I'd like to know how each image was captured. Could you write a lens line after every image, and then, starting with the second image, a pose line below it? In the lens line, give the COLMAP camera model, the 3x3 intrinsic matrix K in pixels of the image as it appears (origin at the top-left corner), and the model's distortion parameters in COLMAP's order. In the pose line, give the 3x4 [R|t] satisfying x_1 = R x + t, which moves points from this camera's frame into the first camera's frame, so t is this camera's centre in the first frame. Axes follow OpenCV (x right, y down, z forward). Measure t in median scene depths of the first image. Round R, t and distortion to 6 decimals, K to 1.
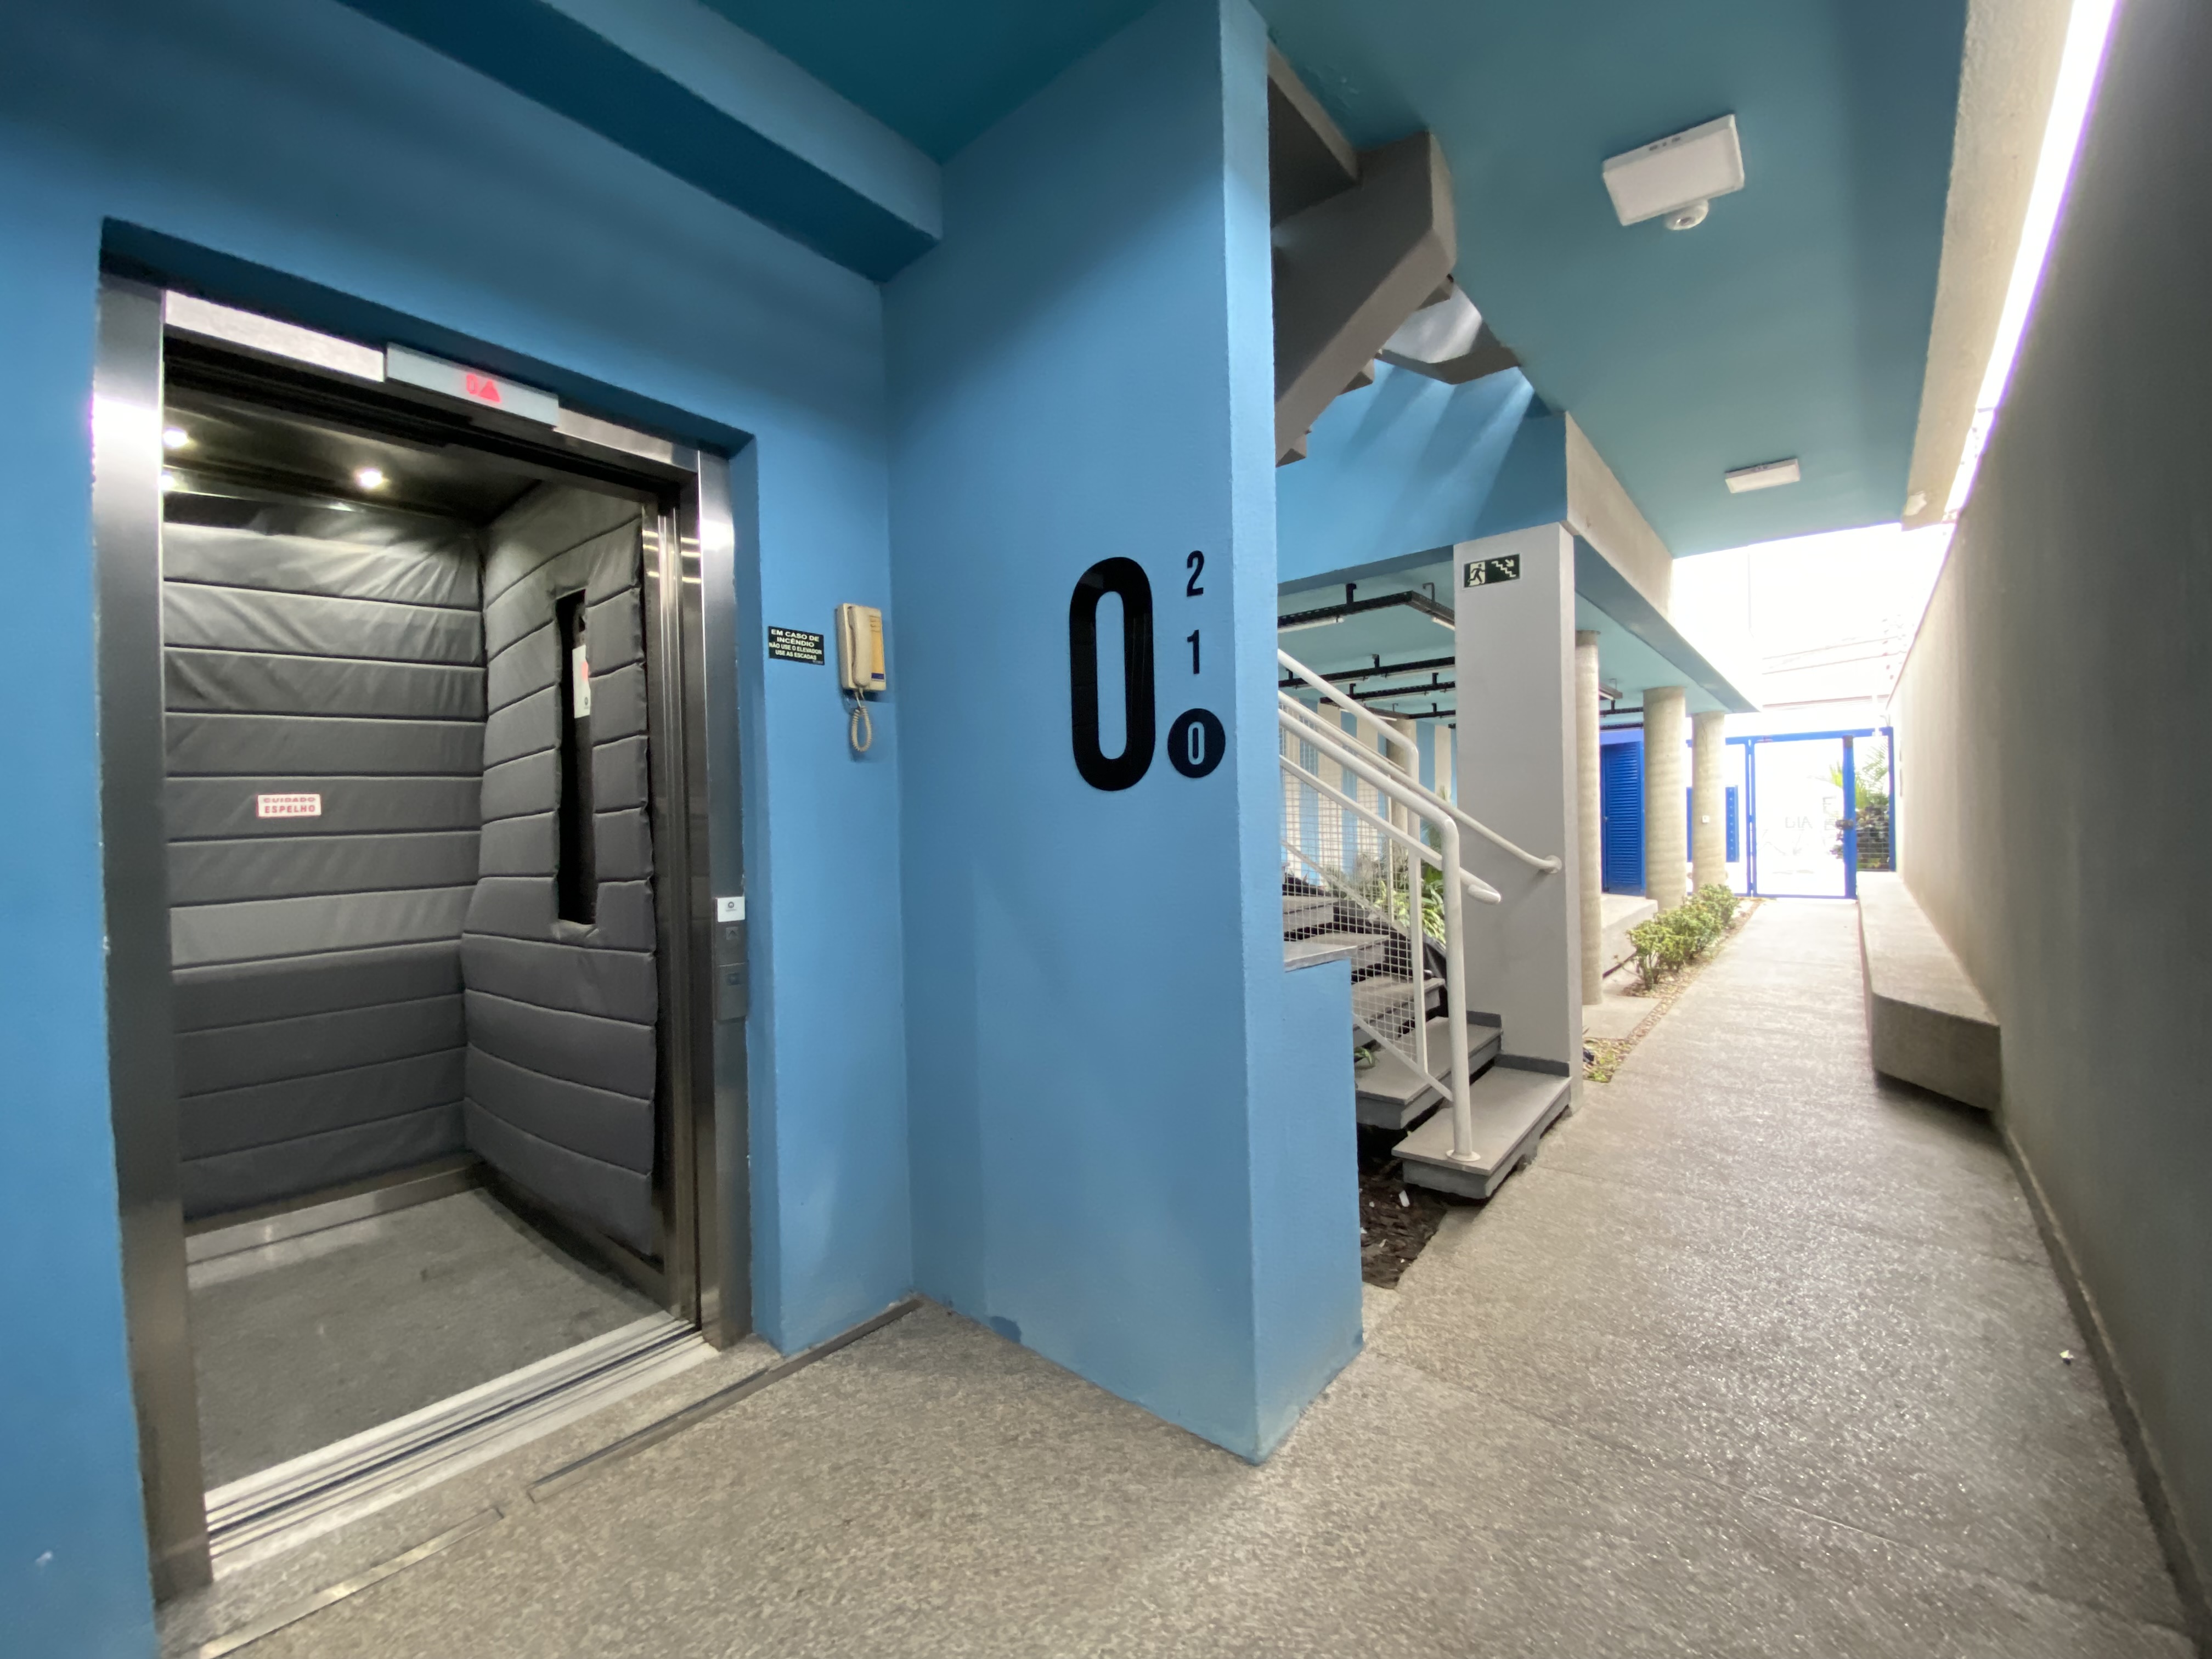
lens RADIAL K [[916.2, 0, 1106.0], [0, 916.2, 829.5], [0, 0, 1]] dist [-0.001332, -0.000061]
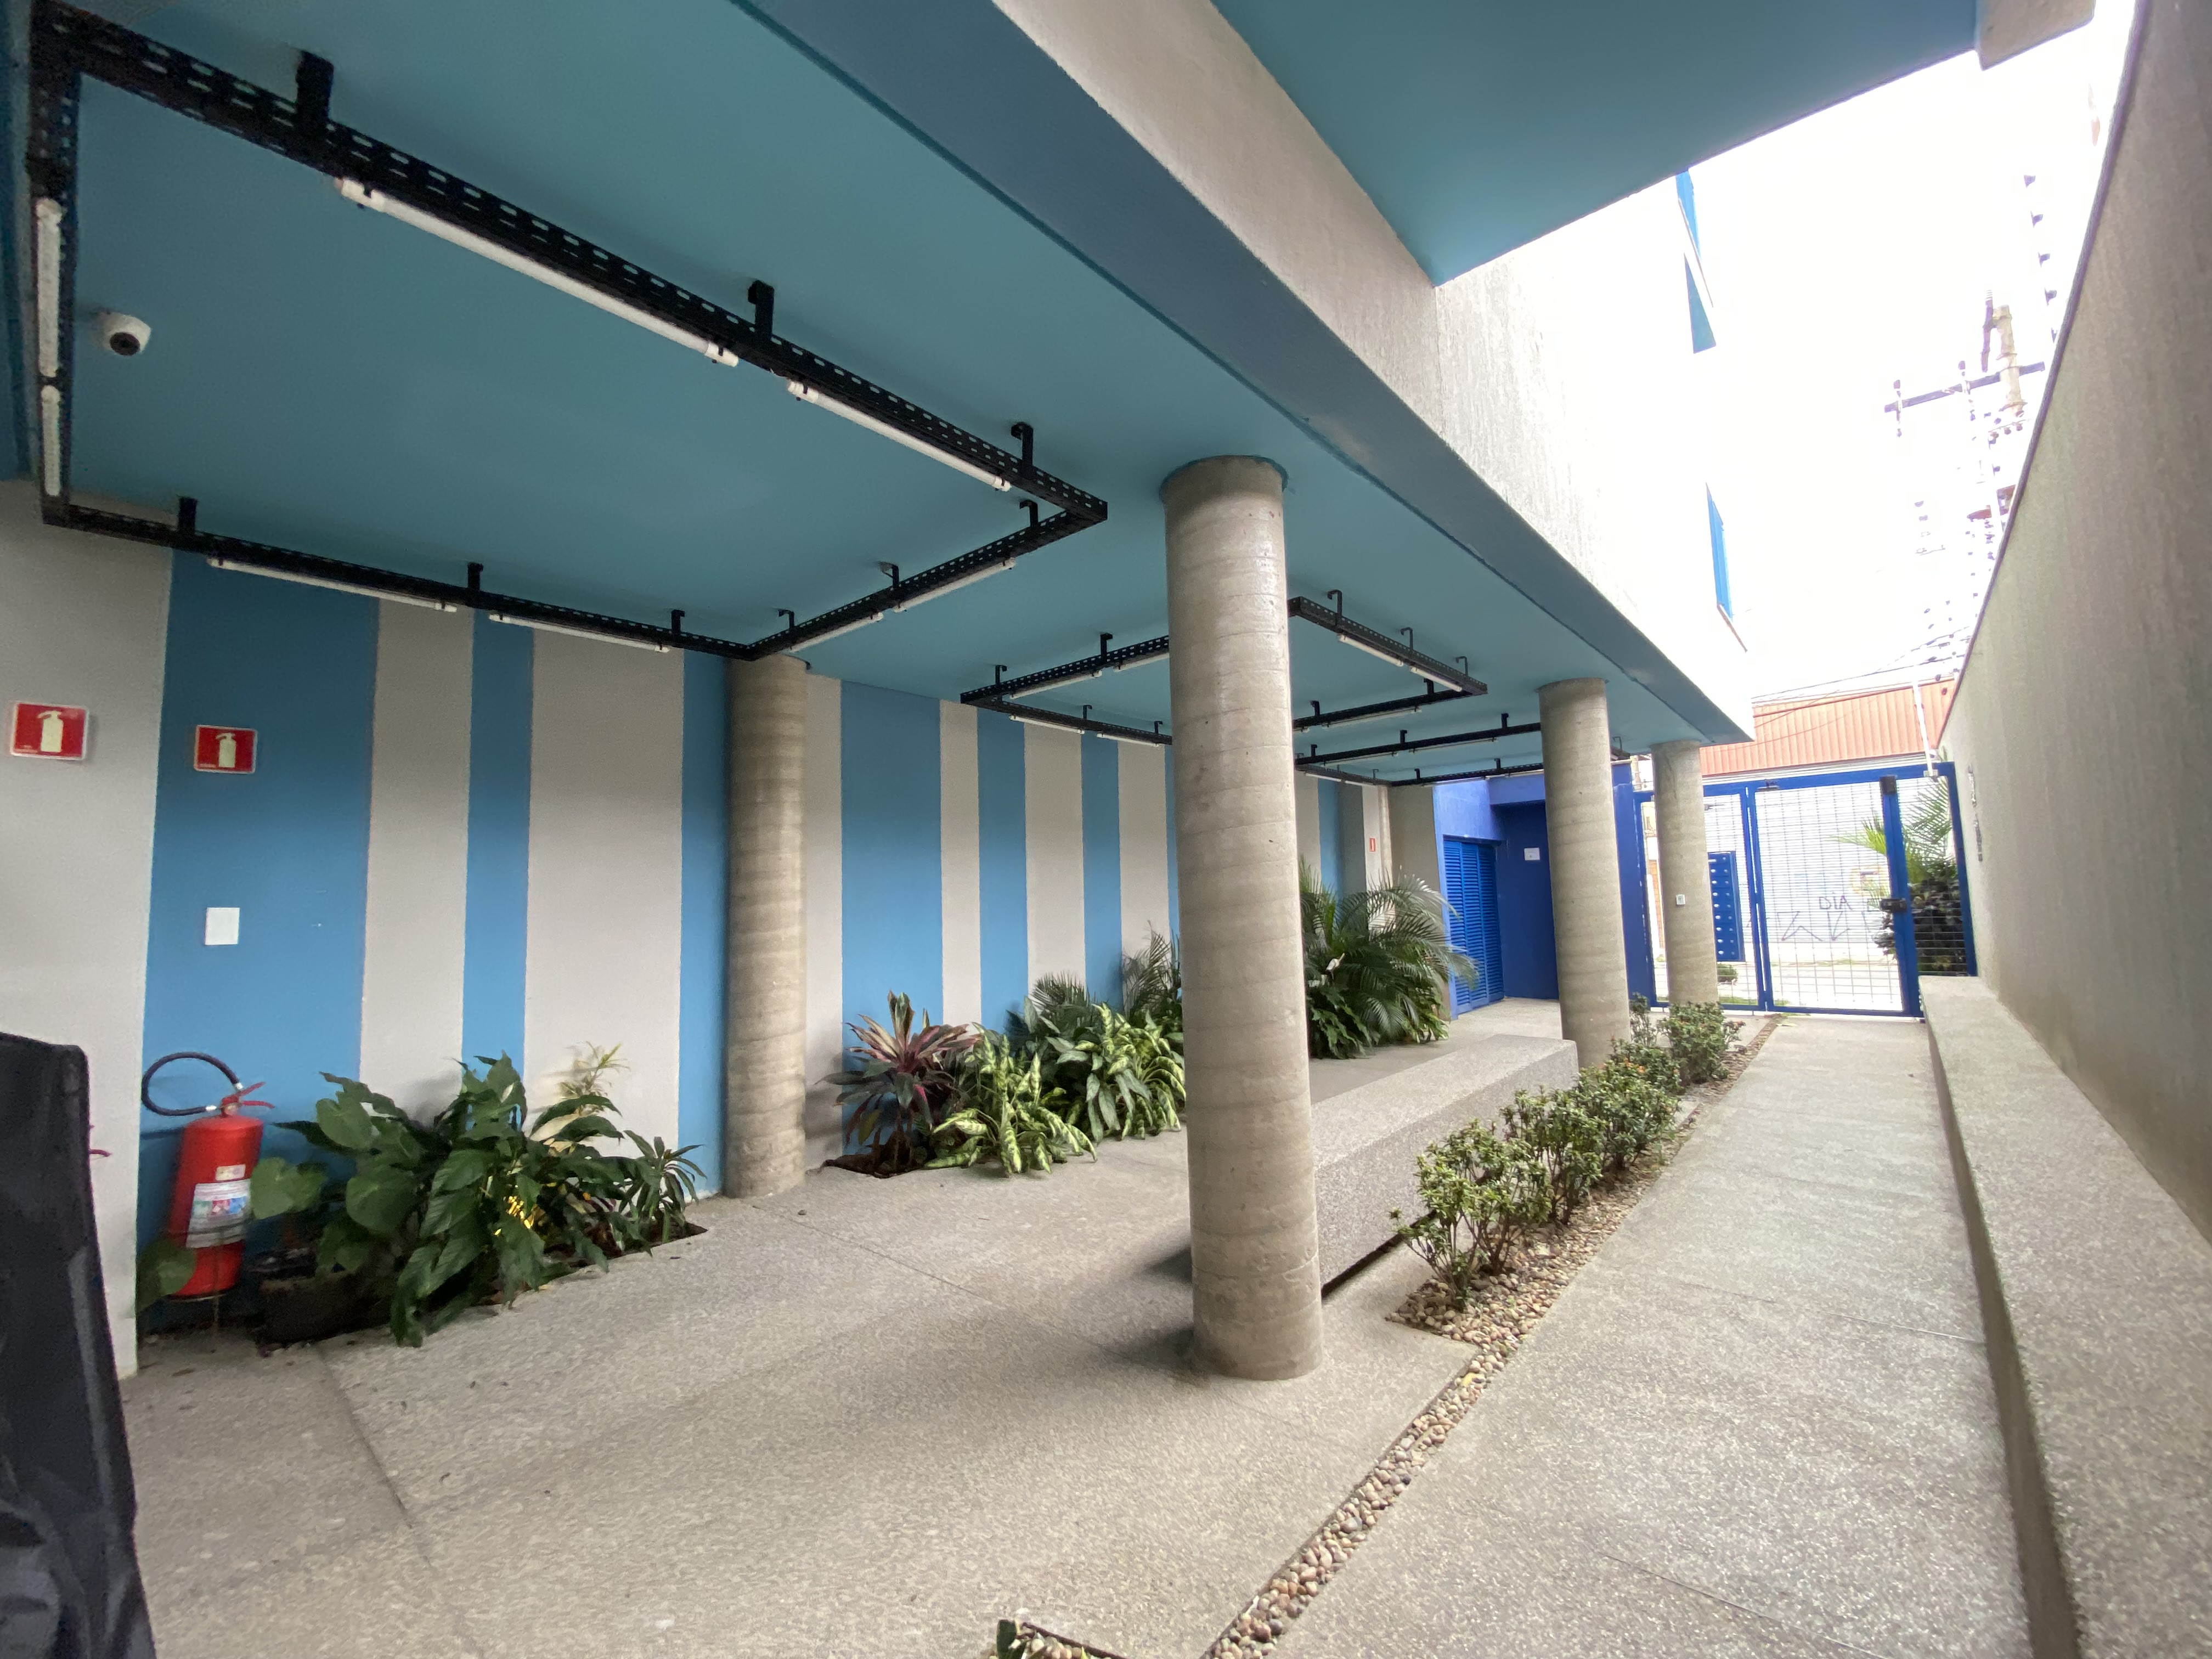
lens RADIAL K [[891.5, 0, 1112.6], [0, 891.5, 832.3], [0, 0, 1]] dist [0.026046, -0.022786]
pose [[0.999479, -0.009199, -0.030943, 0.250031], [0.006366, 0.995882, -0.090430, -0.003268], [0.031648, 0.090186, 0.995422, 0.316077]]
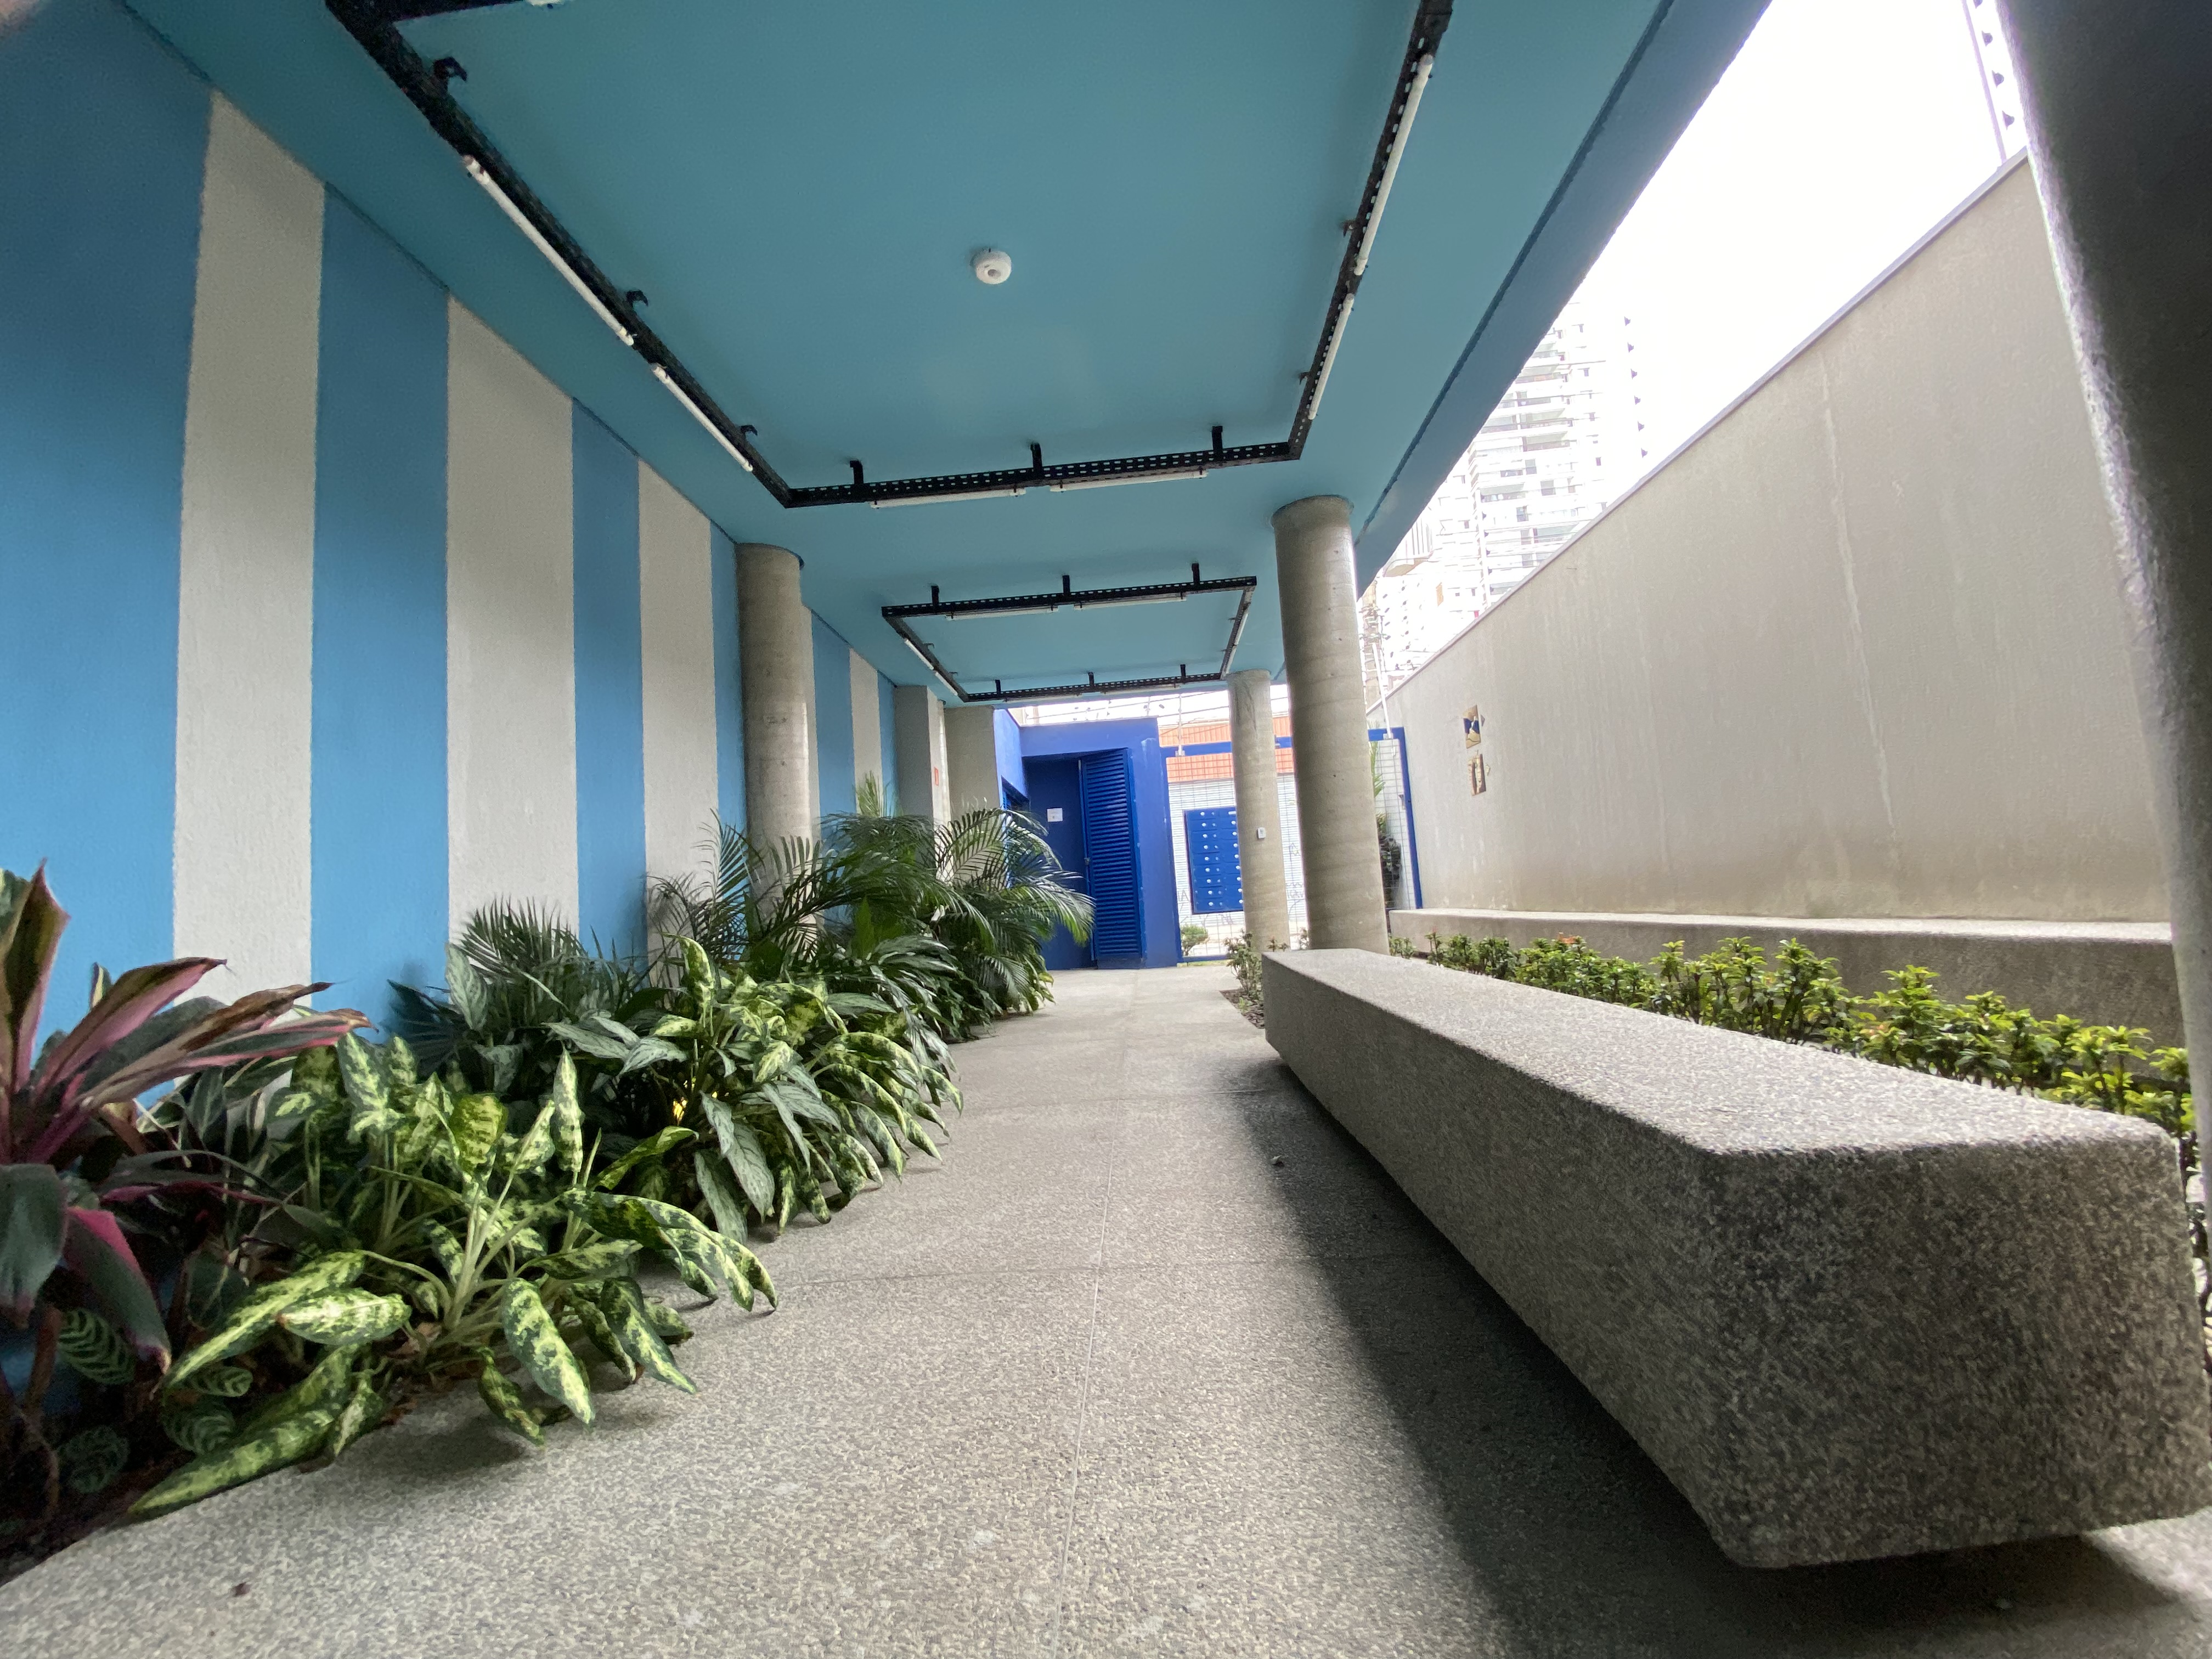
lens RADIAL K [[891.5, 0, 1112.6], [0, 891.5, 832.3], [0, 0, 1]] dist [0.026046, -0.022786]
pose [[0.798907, 0.014726, 0.601274, 0.187784], [0.056686, 0.993407, -0.099647, 0.042475], [-0.598777, 0.113693, 0.792805, 0.545955]]
